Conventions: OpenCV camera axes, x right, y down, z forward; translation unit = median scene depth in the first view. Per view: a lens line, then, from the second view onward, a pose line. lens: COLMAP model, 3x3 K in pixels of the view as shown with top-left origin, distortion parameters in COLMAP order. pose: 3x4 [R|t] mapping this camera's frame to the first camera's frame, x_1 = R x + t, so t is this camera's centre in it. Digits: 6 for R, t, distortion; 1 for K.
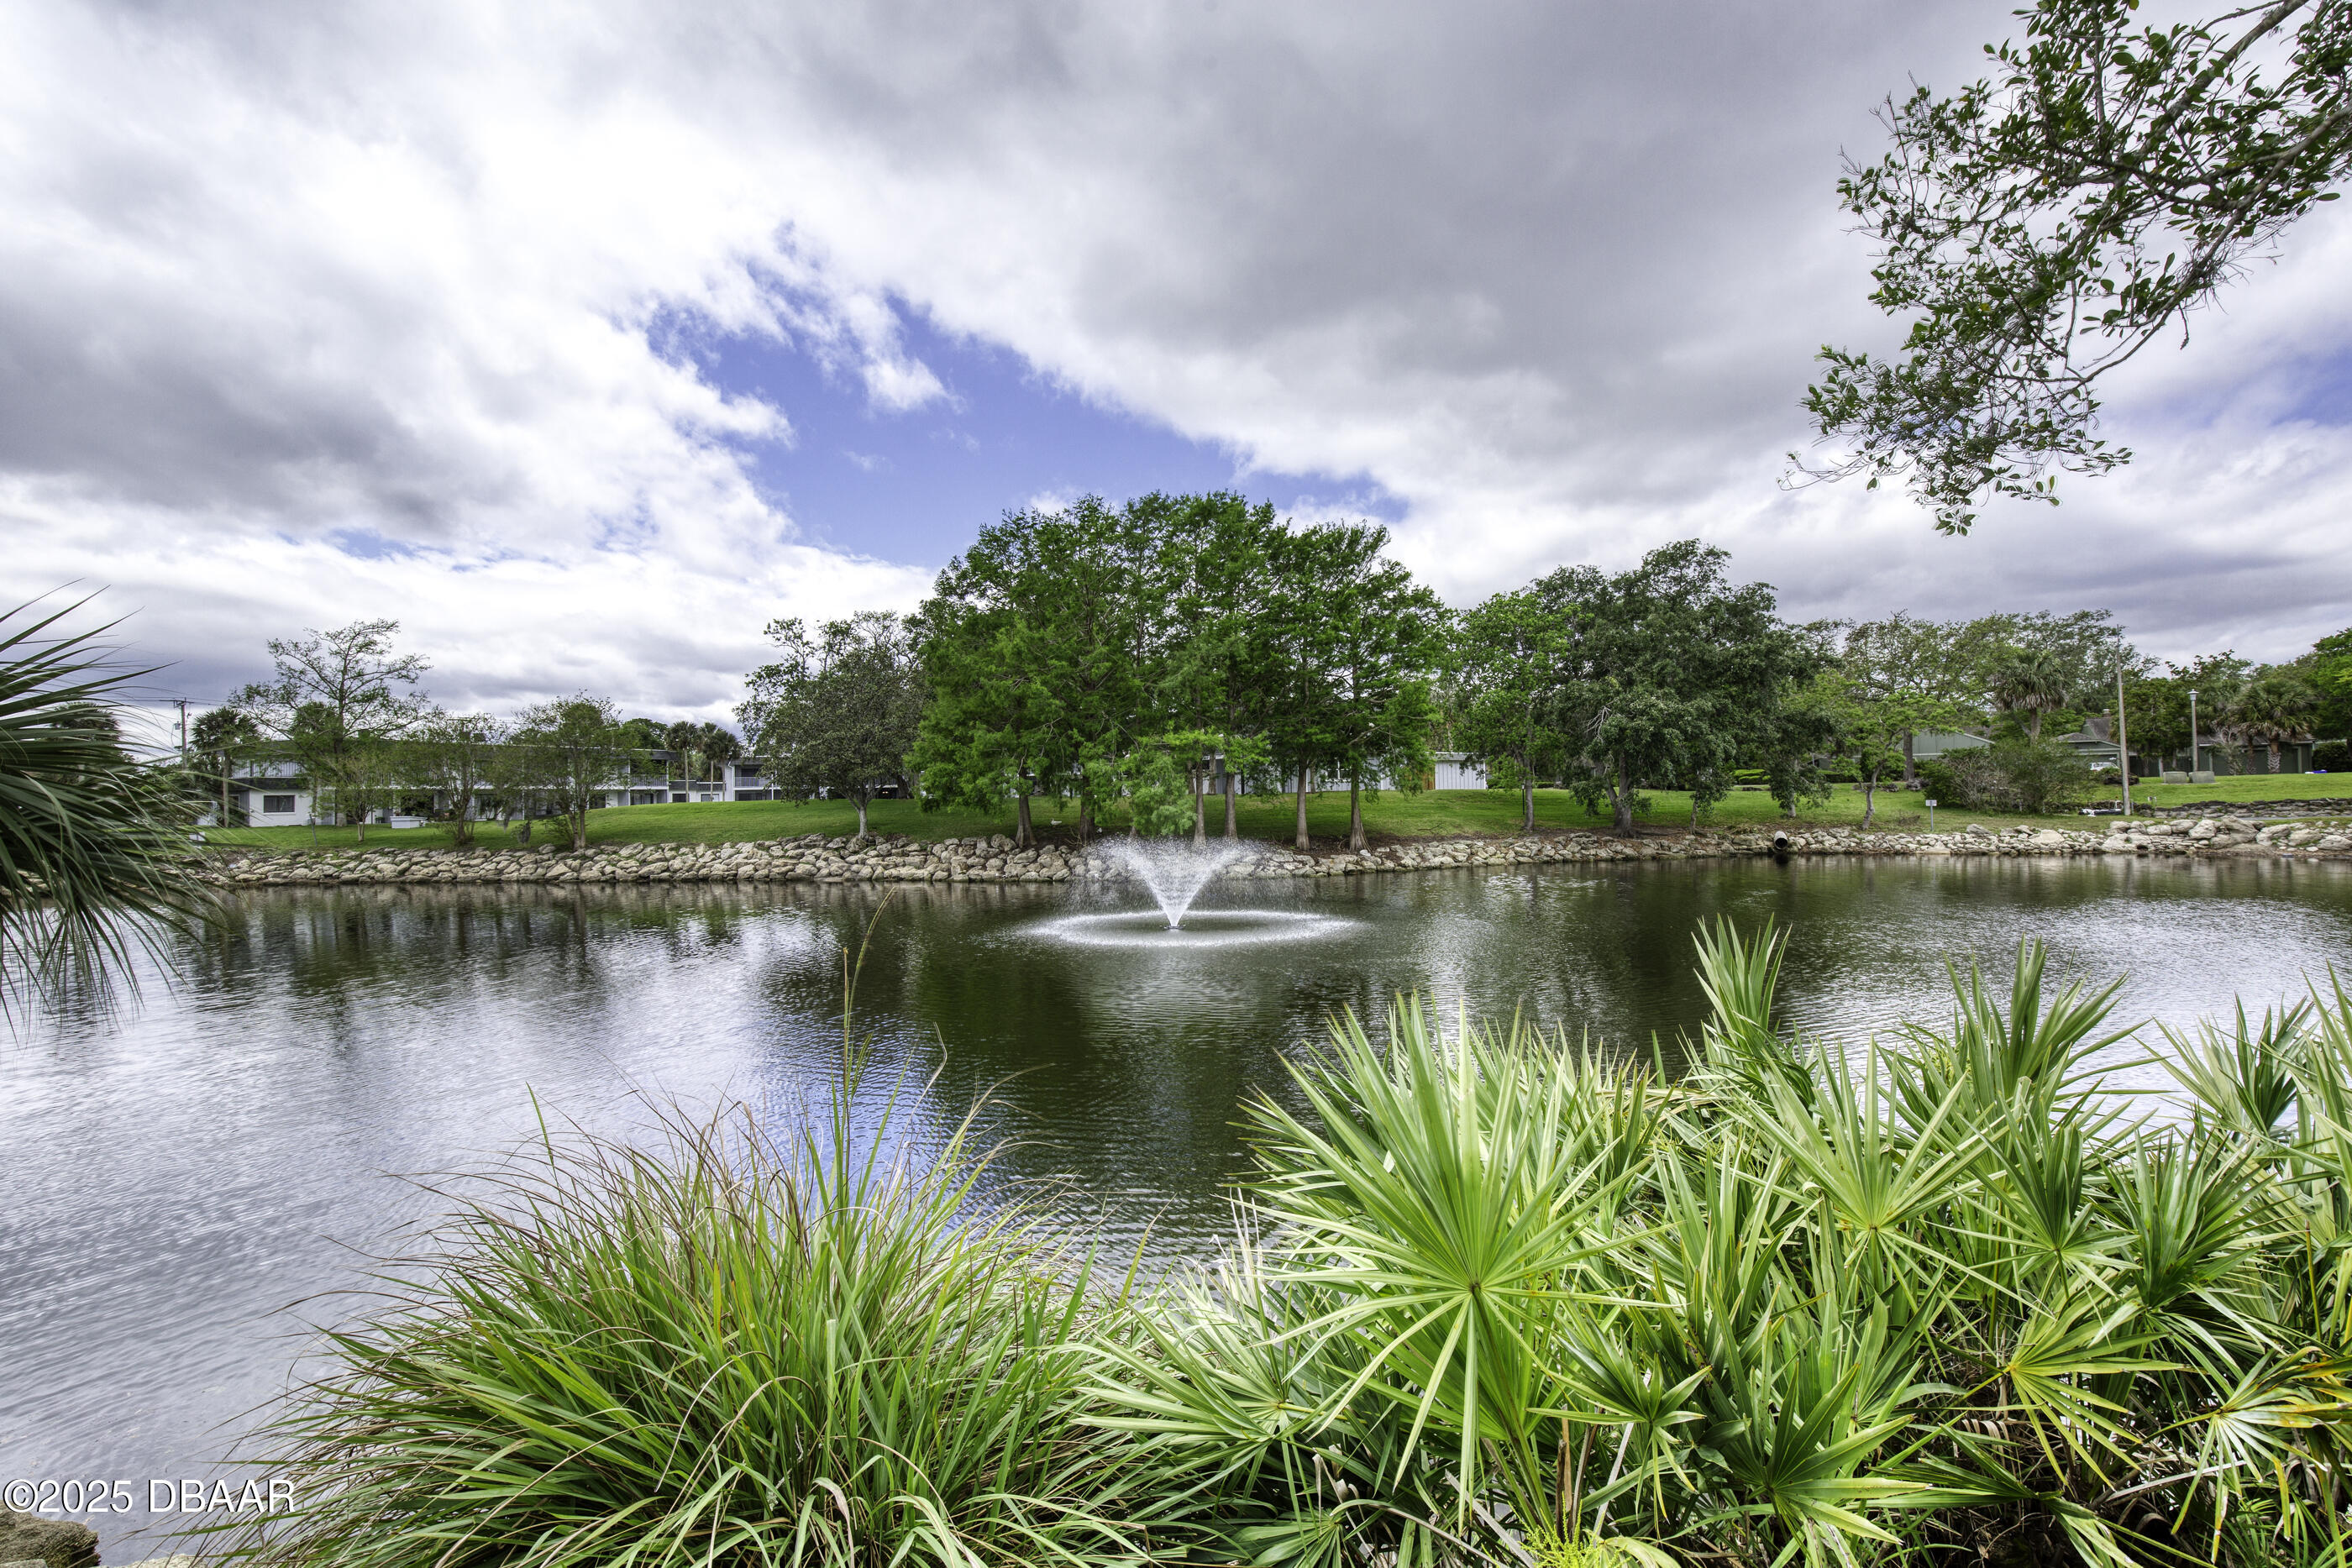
lens RADIAL K [[1077.7, 0, 1185.9], [0, 1077.7, 774.8], [0, 0, 1]] dist [-0.019411, 0.006614]
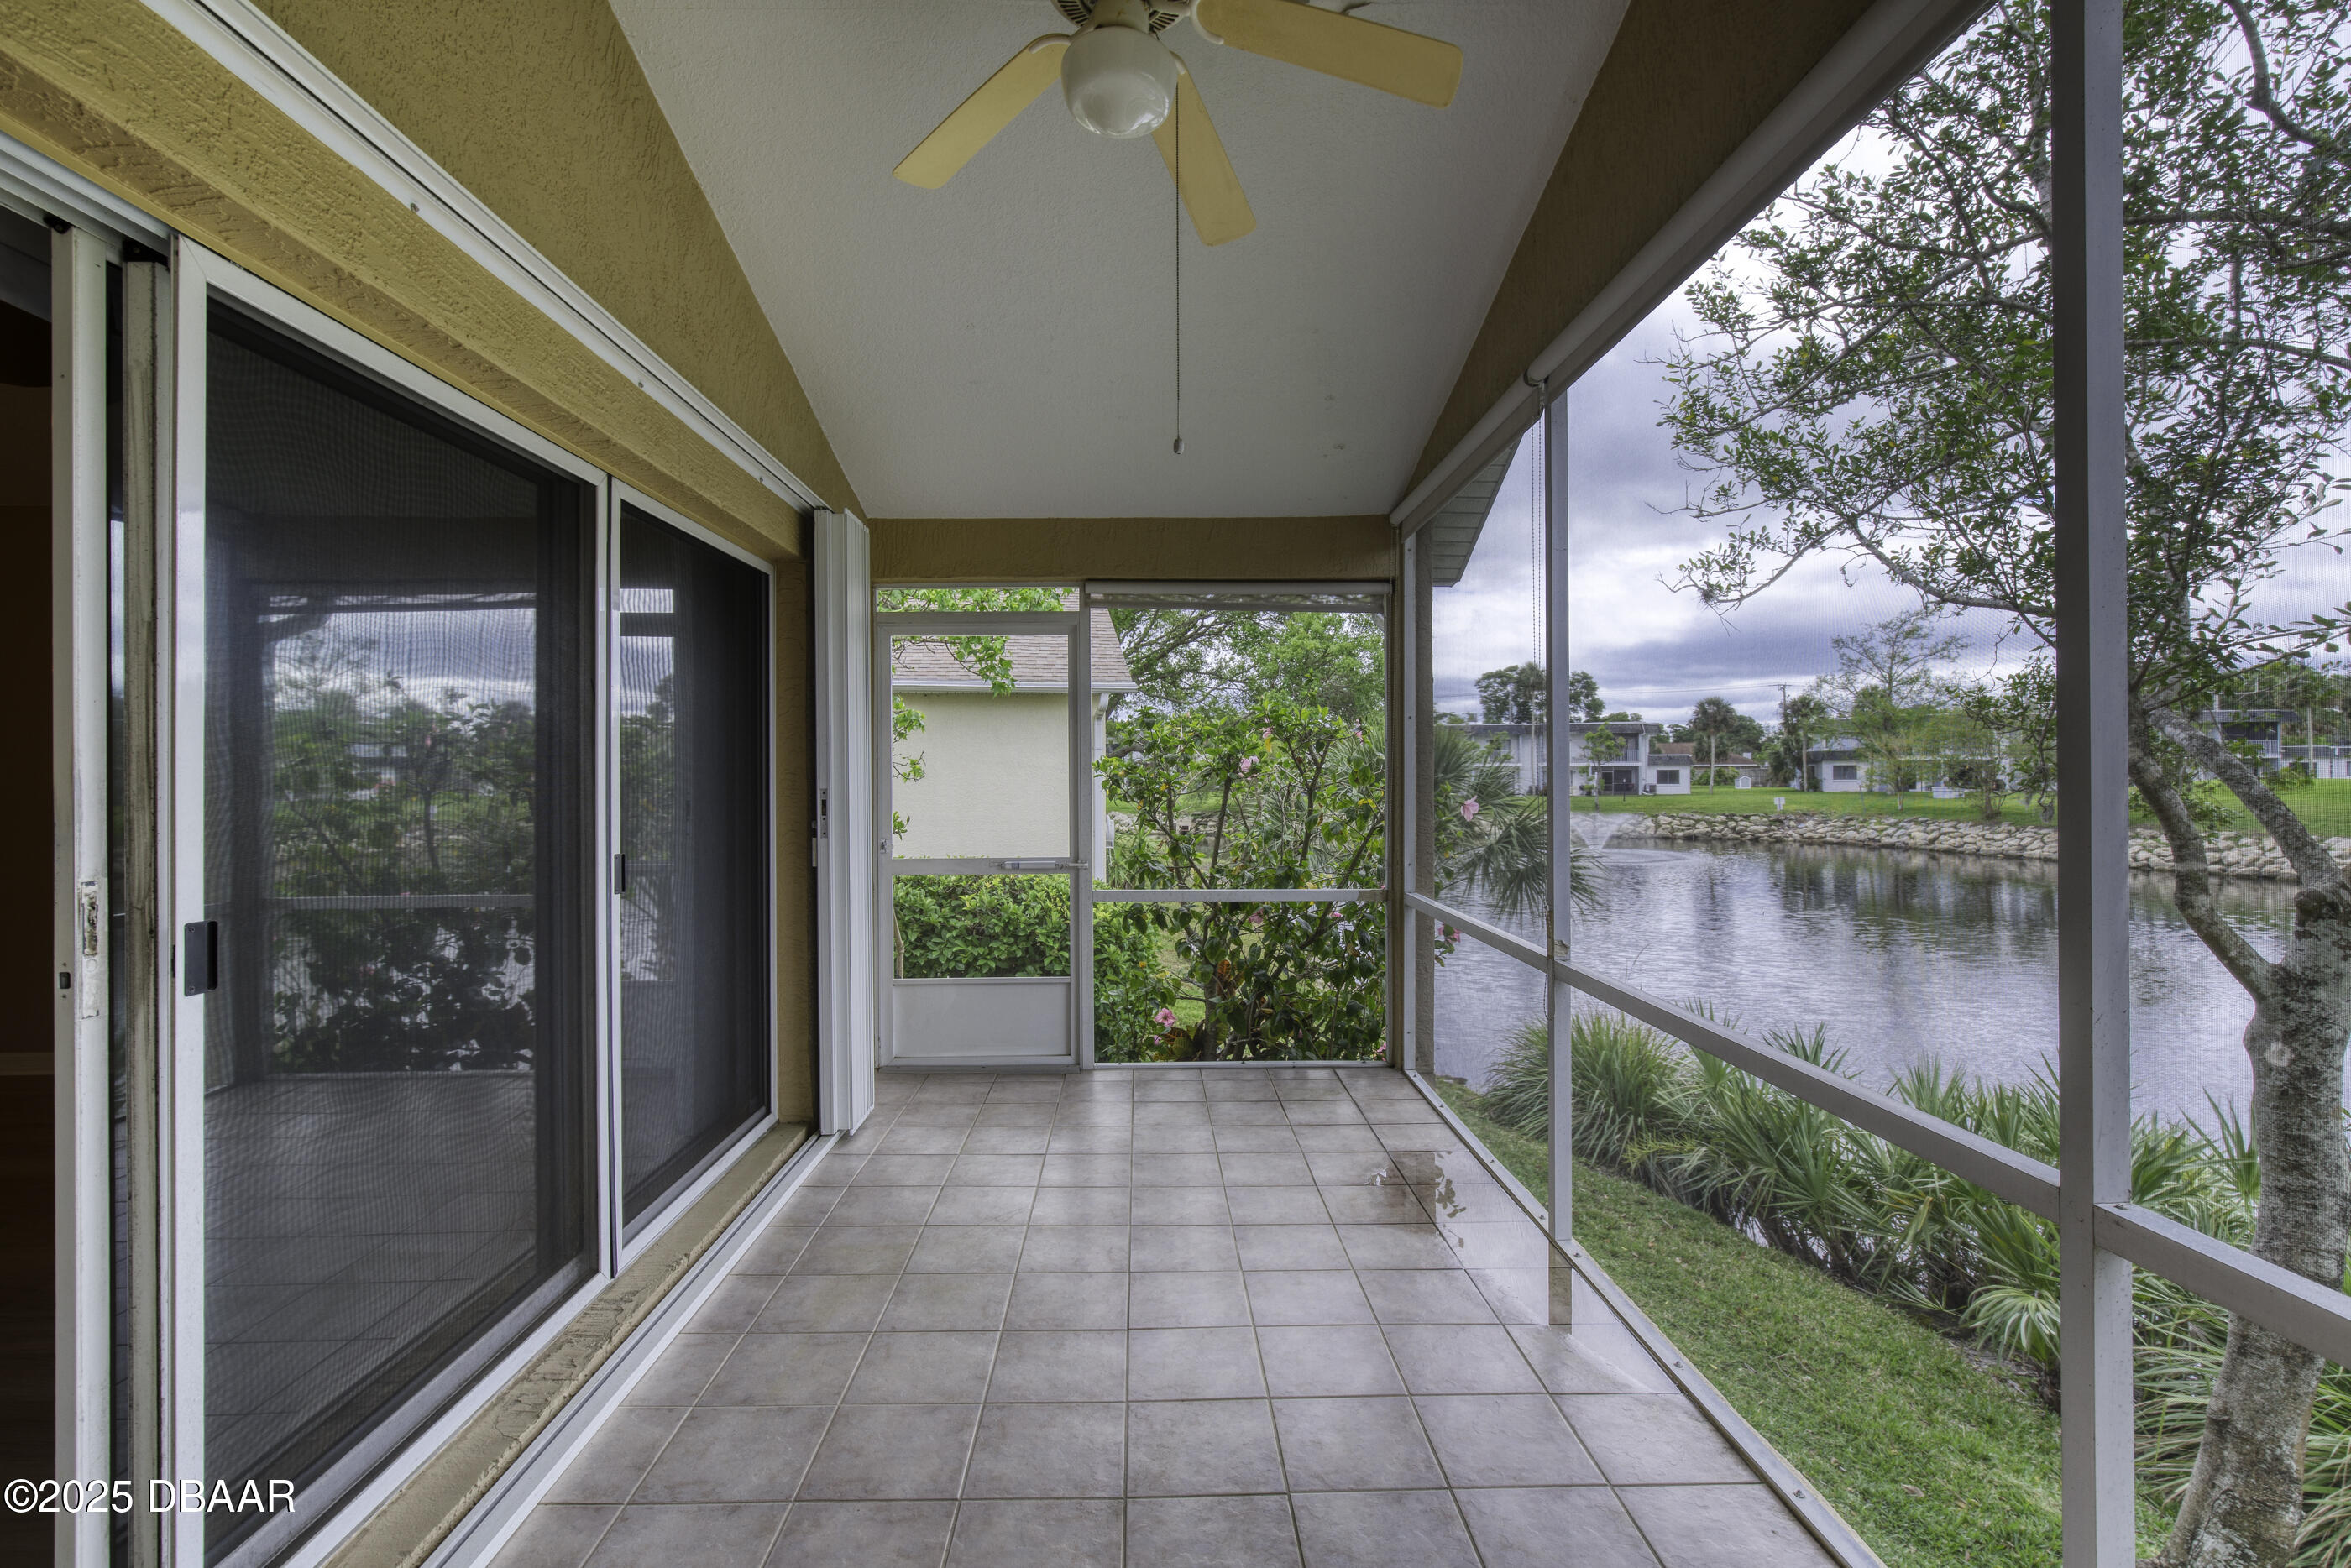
lens RADIAL K [[1077.2, 0, 1172.8], [0, 1077.2, 780.0], [0, 0, 1]] dist [-0.019411, 0.006614]
pose [[0.279061, 0.023660, -0.959982, 0.107985], [0.020880, 0.999311, 0.030699, -0.022352], [0.960046, -0.028611, 0.278375, -0.059745]]
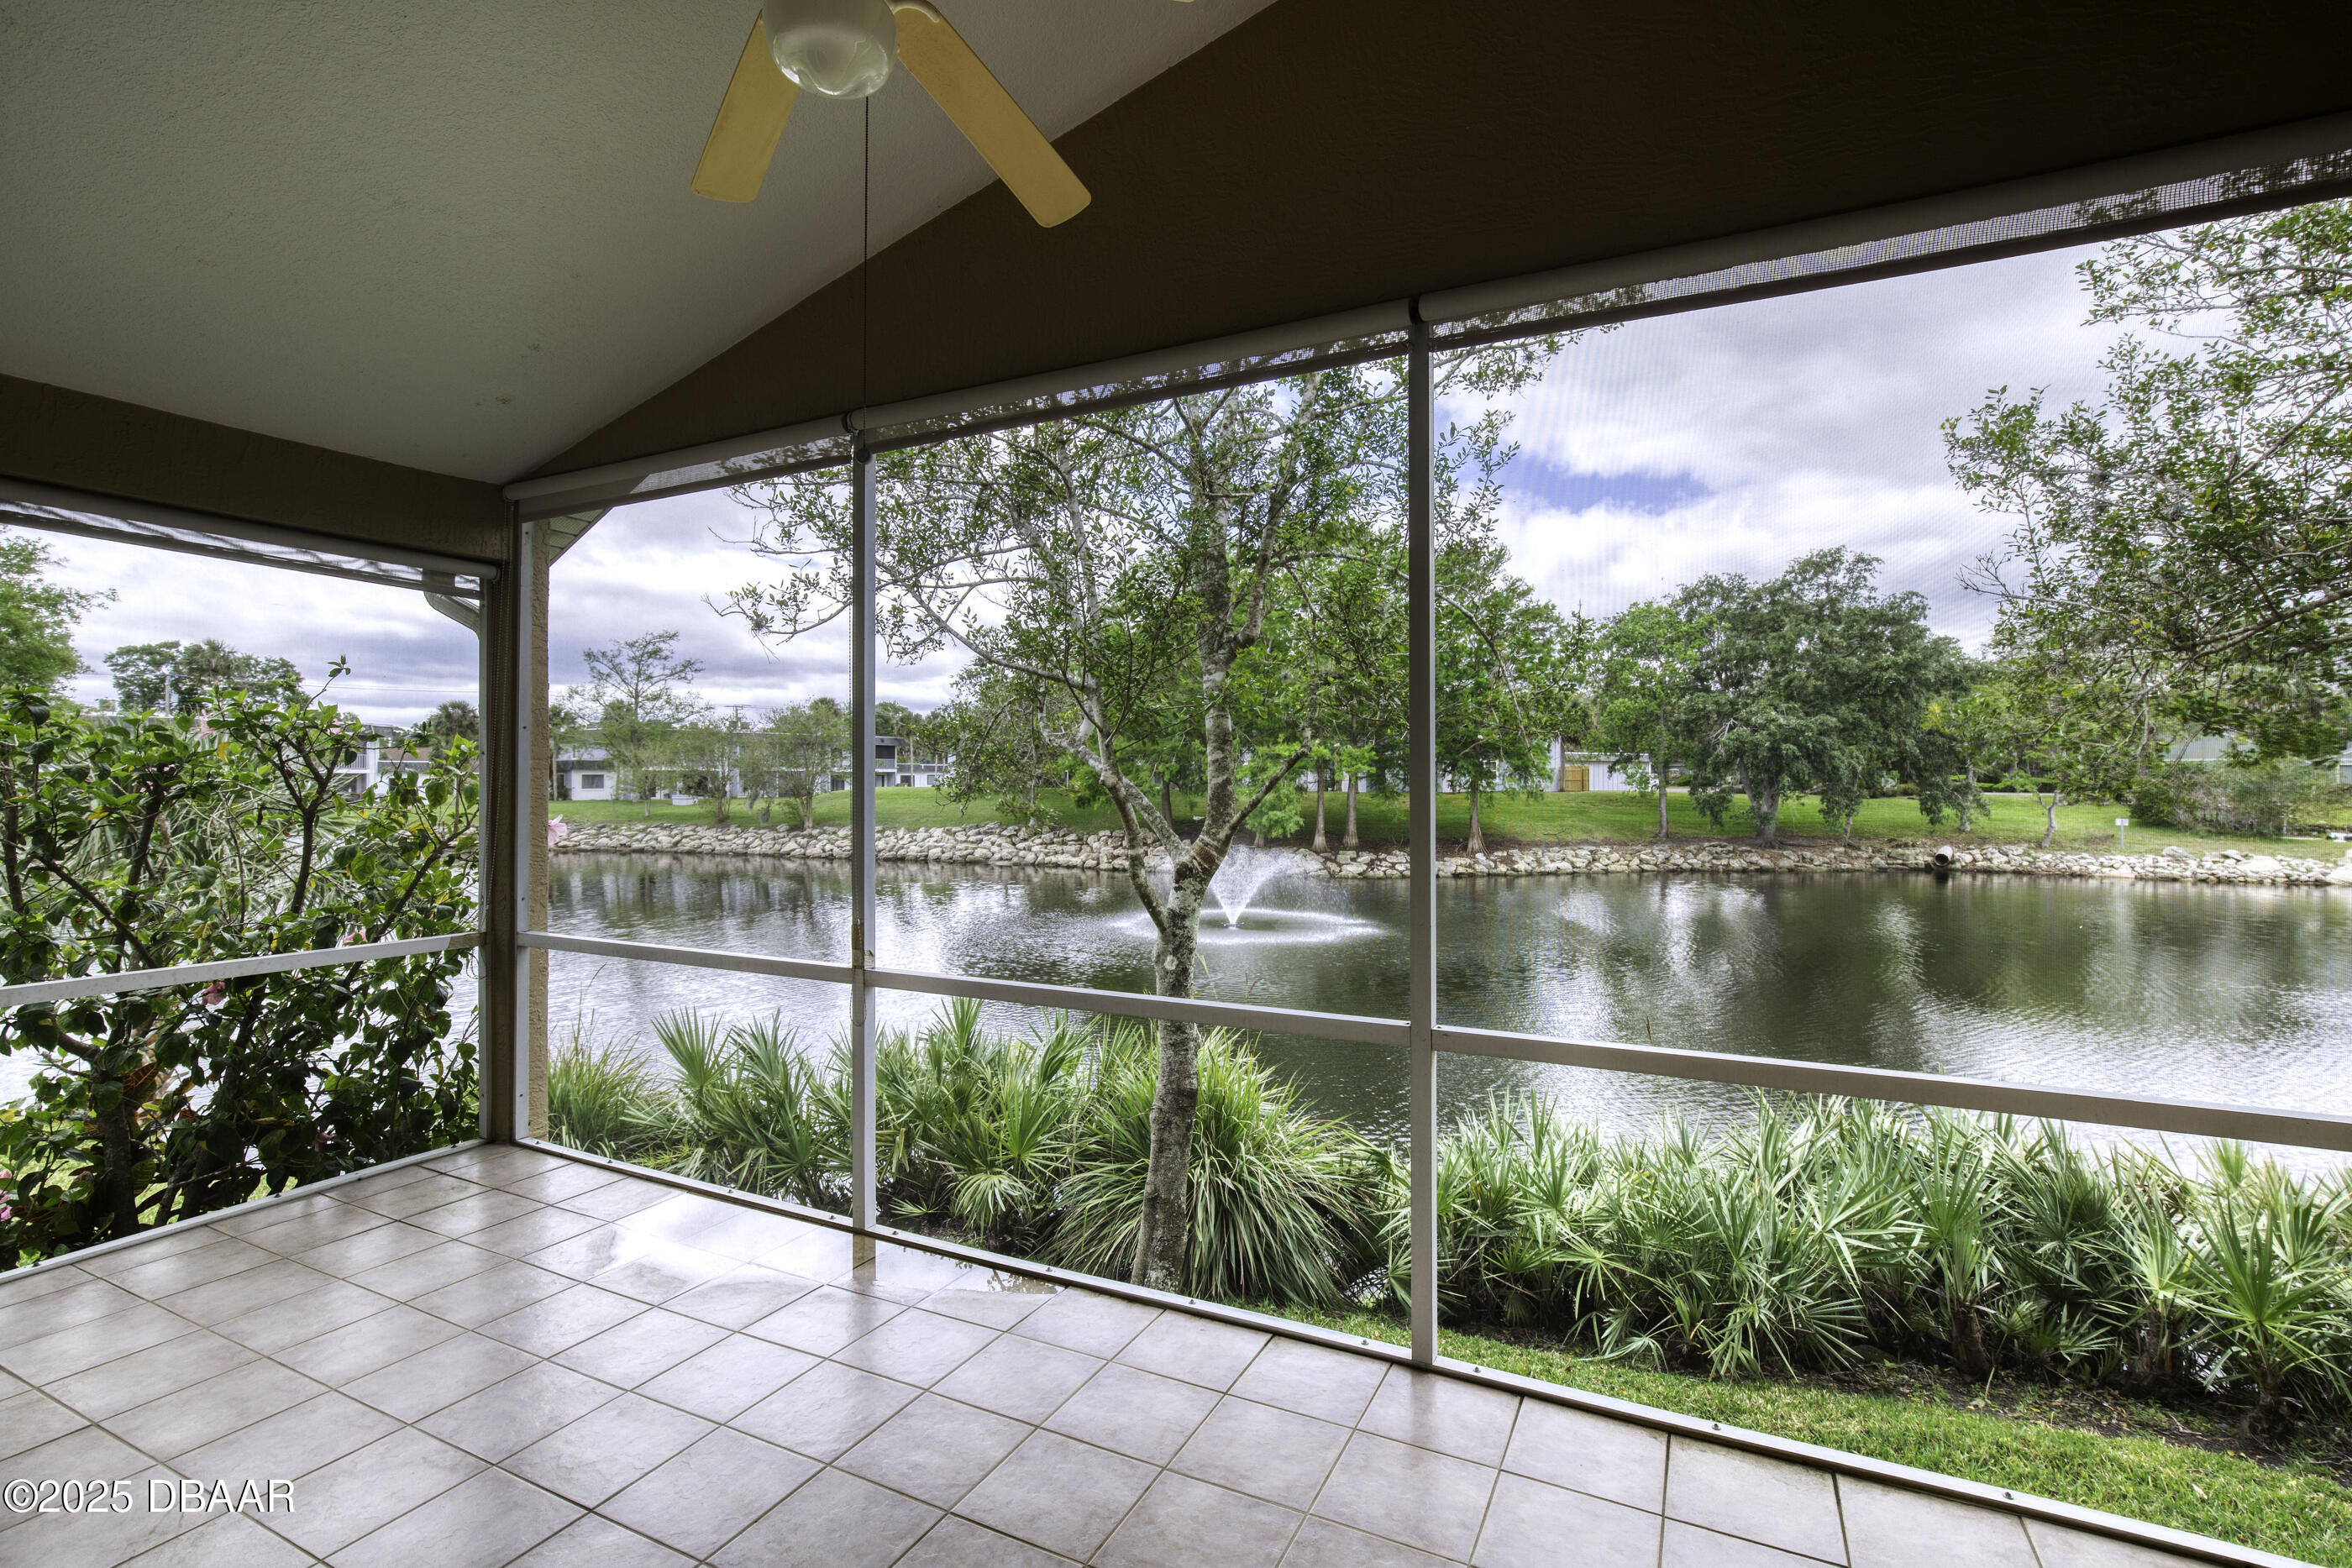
lens RADIAL K [[1077.7, 0, 1183.7], [0, 1077.7, 777.5], [0, 0, 1]] dist [-0.019411, 0.006614]
pose [[0.977661, 0.019387, -0.209293, 0.091895], [-0.014618, 0.999598, 0.024306, -0.023220], [0.209680, -0.020704, 0.977551, -0.078191]]
